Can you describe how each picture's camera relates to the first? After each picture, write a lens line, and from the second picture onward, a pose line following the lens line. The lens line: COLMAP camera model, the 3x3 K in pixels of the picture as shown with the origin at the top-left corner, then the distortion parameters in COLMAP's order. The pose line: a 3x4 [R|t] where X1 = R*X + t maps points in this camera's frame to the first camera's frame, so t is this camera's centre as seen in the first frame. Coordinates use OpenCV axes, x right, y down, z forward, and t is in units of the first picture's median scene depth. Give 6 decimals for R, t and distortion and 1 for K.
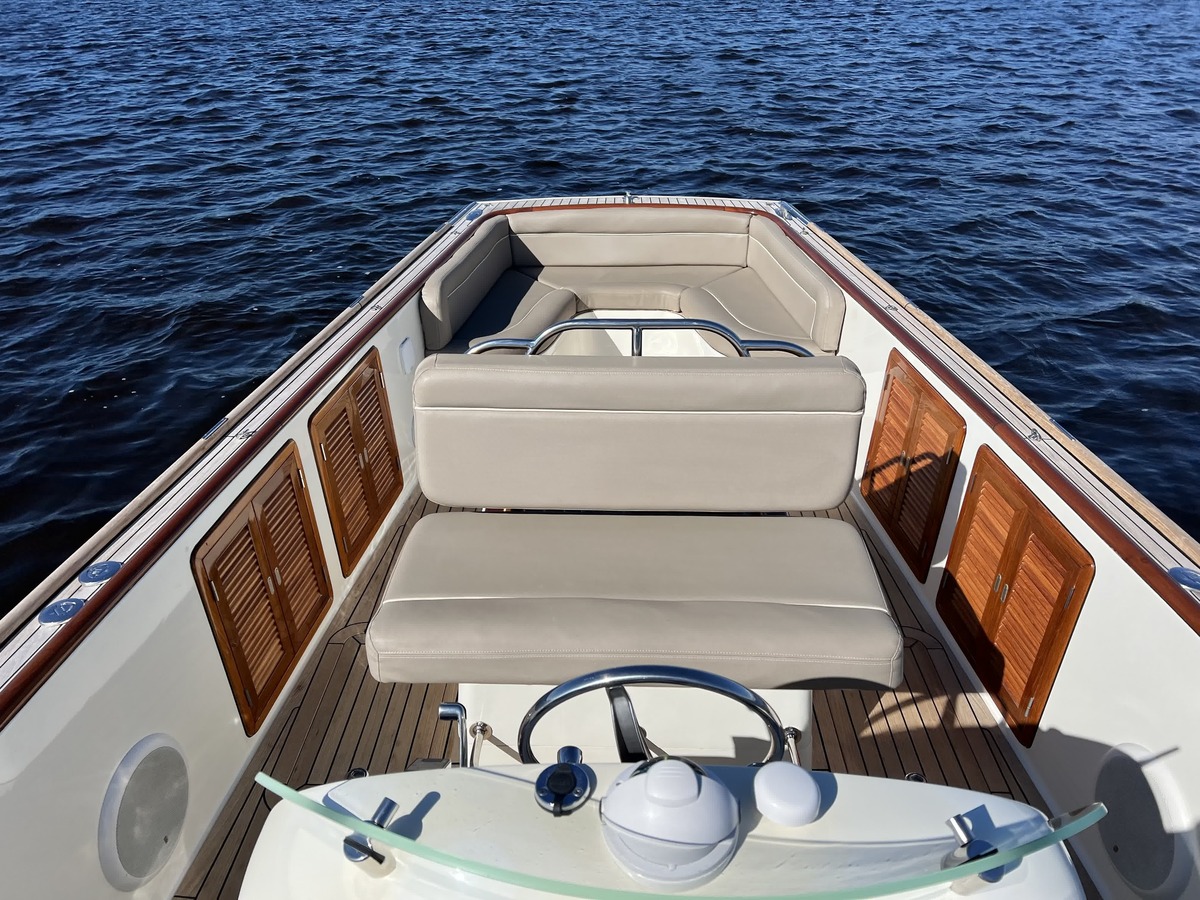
lens RADIAL K [[916.6, 0, 600.0], [0, 916.6, 450.0], [0, 0, 1]] dist [0.112122, -0.166393]
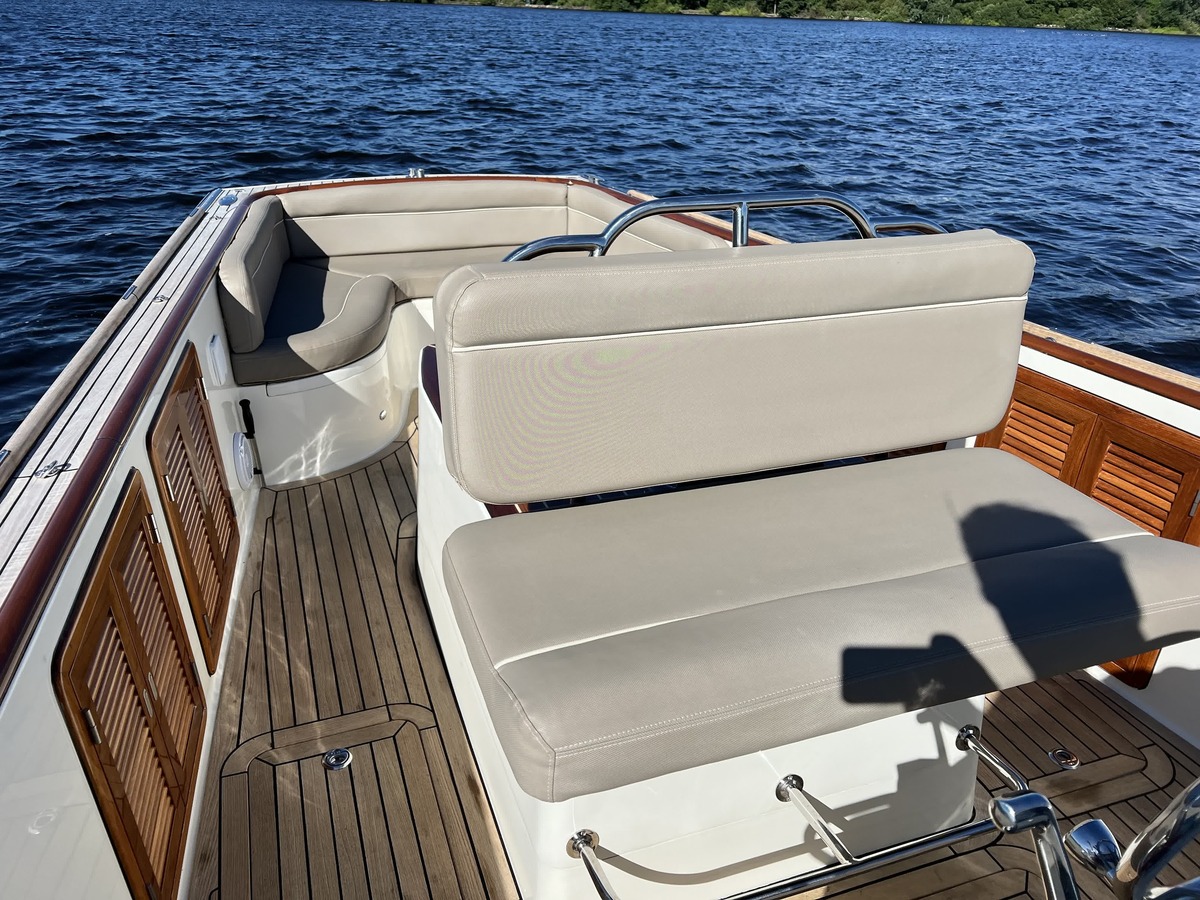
lens RADIAL K [[925.2, 0, 599.3], [0, 925.2, 435.5], [0, 0, 1]] dist [0.024890, -0.008929]
pose [[0.930961, -0.128372, 0.341808, -0.186998], [0.149242, 0.988168, -0.035358, 0.027117], [-0.333225, 0.083929, 0.939104, 0.220500]]
